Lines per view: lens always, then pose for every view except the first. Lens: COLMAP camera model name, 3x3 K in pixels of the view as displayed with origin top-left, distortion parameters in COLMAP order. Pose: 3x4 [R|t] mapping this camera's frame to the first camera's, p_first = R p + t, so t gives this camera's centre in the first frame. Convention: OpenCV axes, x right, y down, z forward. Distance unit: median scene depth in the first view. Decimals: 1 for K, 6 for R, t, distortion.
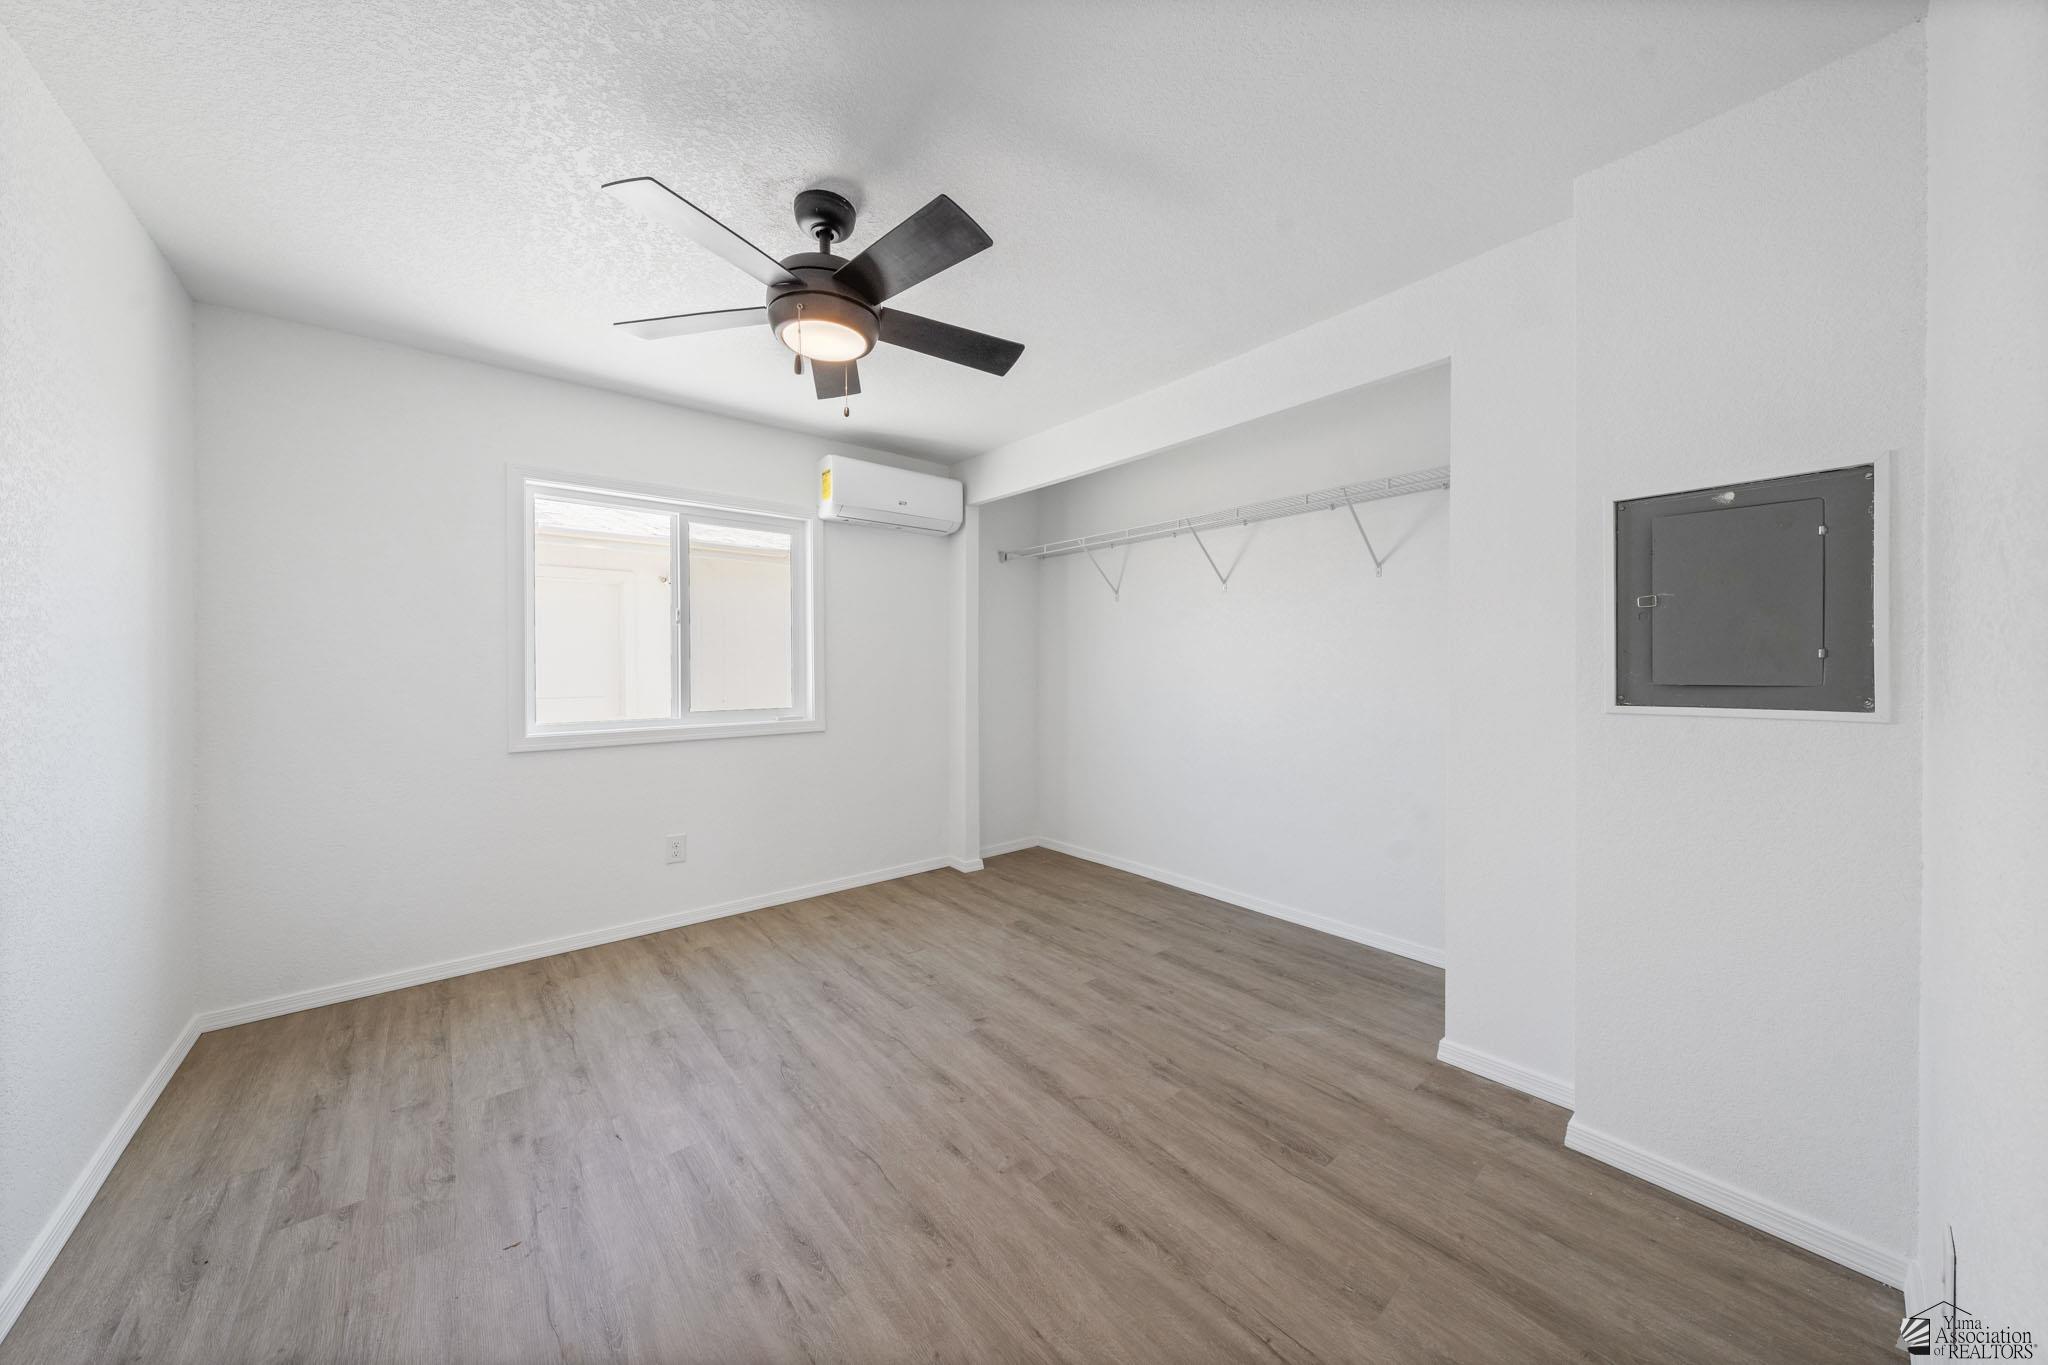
lens RADIAL K [[695.7, 0, 1012.9], [0, 695.7, 666.7], [0, 0, 1]] dist [-0.000931, 0.000057]
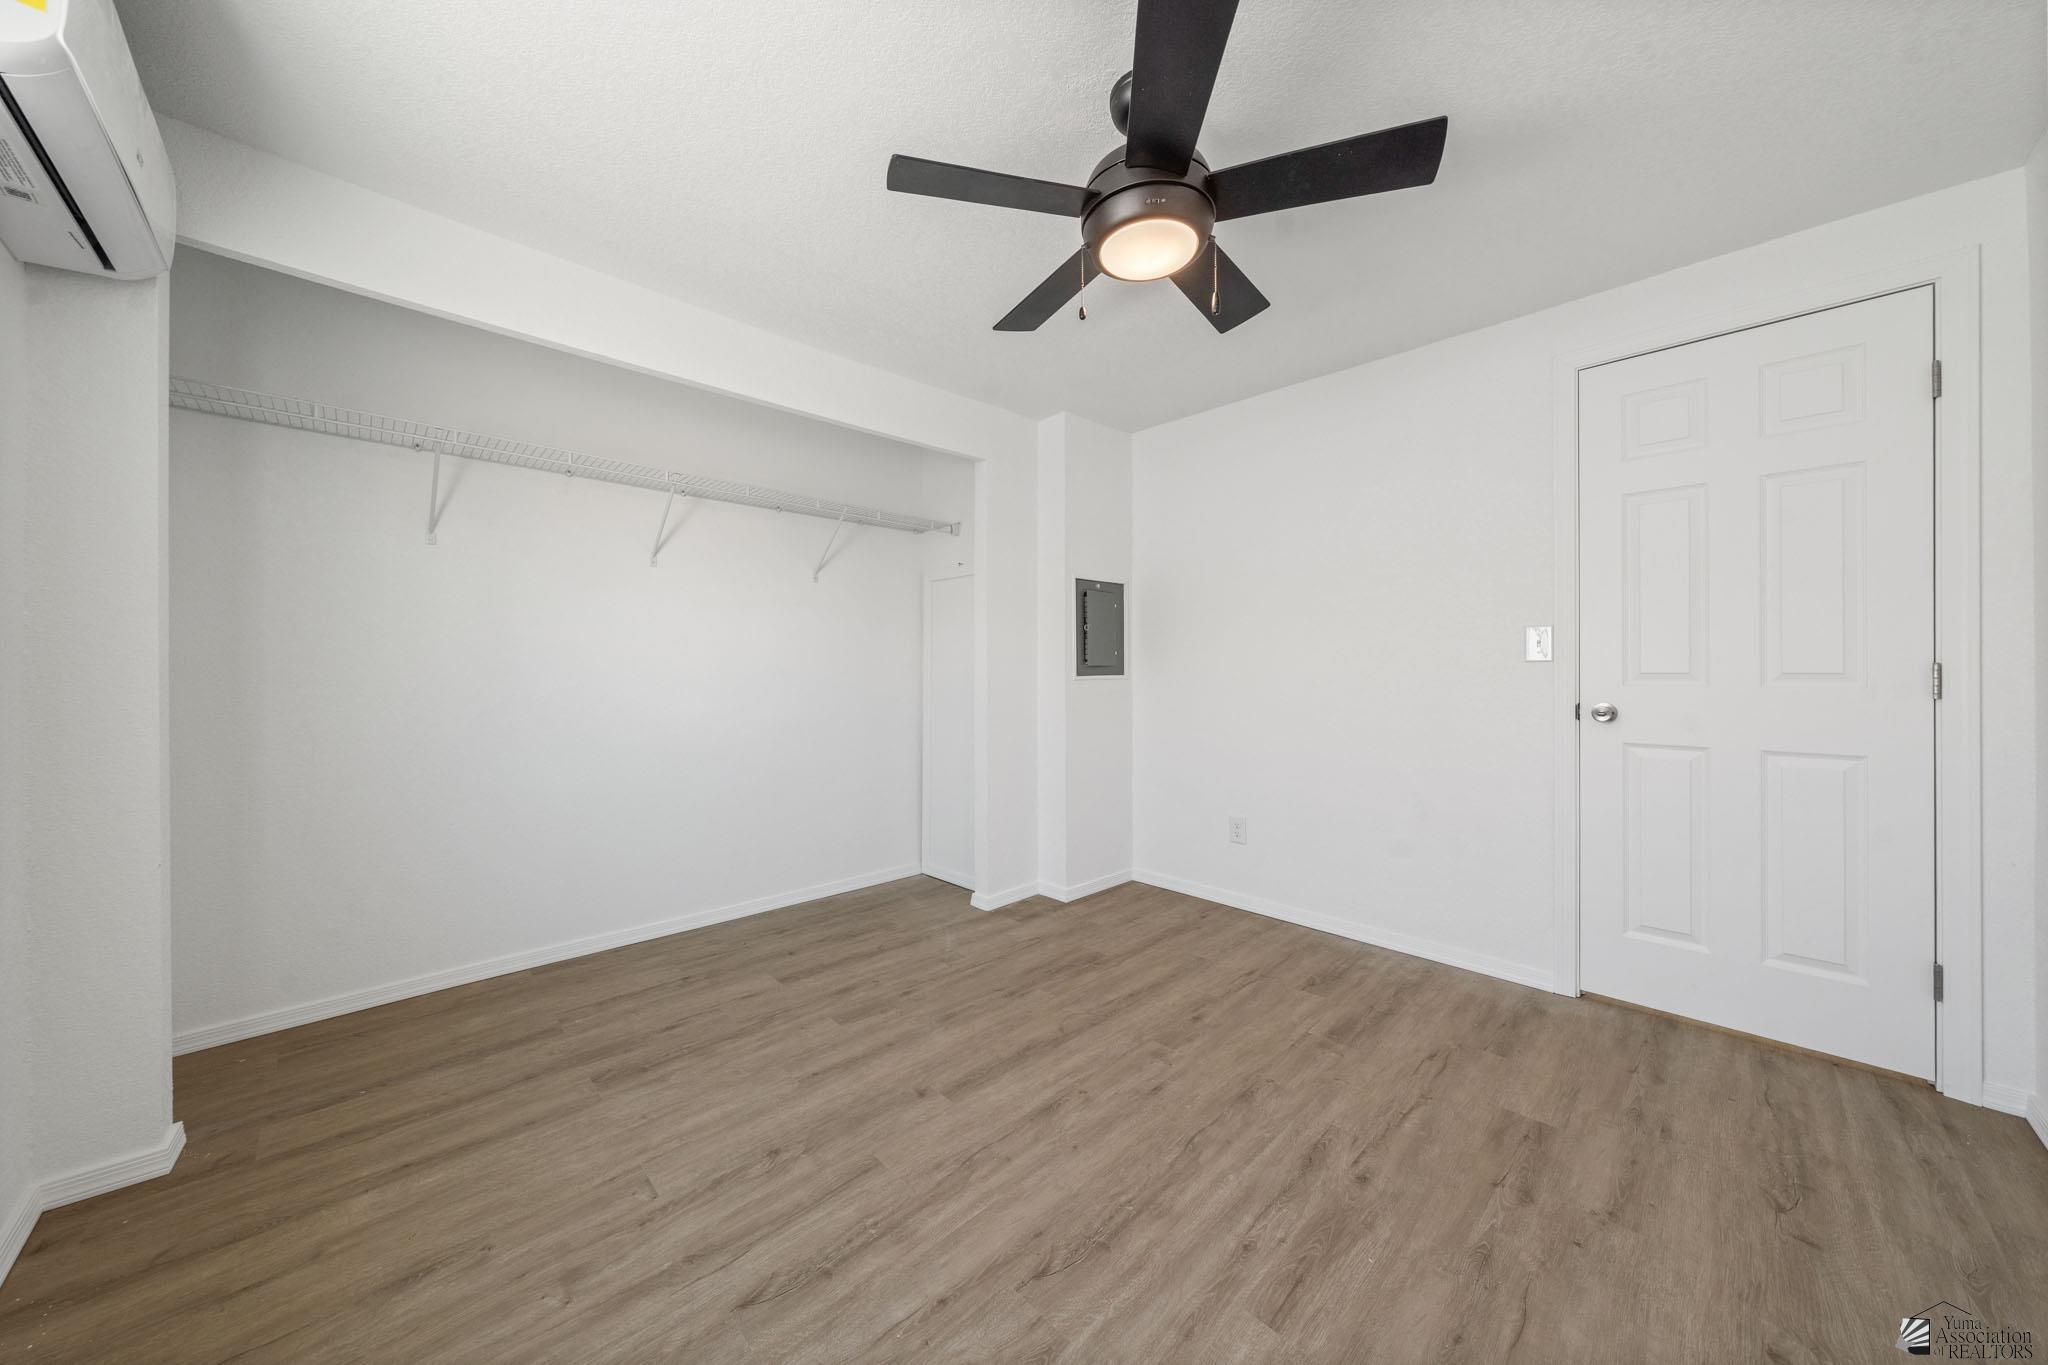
lens RADIAL K [[695.7, 0, 1010.2], [0, 695.7, 678.1], [0, 0, 1]] dist [-0.000931, 0.000057]
pose [[-0.071885, -0.008030, 0.997381, -0.833873], [0.003844, 0.999958, 0.008328, 0.029038], [-0.997406, 0.004432, -0.071851, 0.946108]]
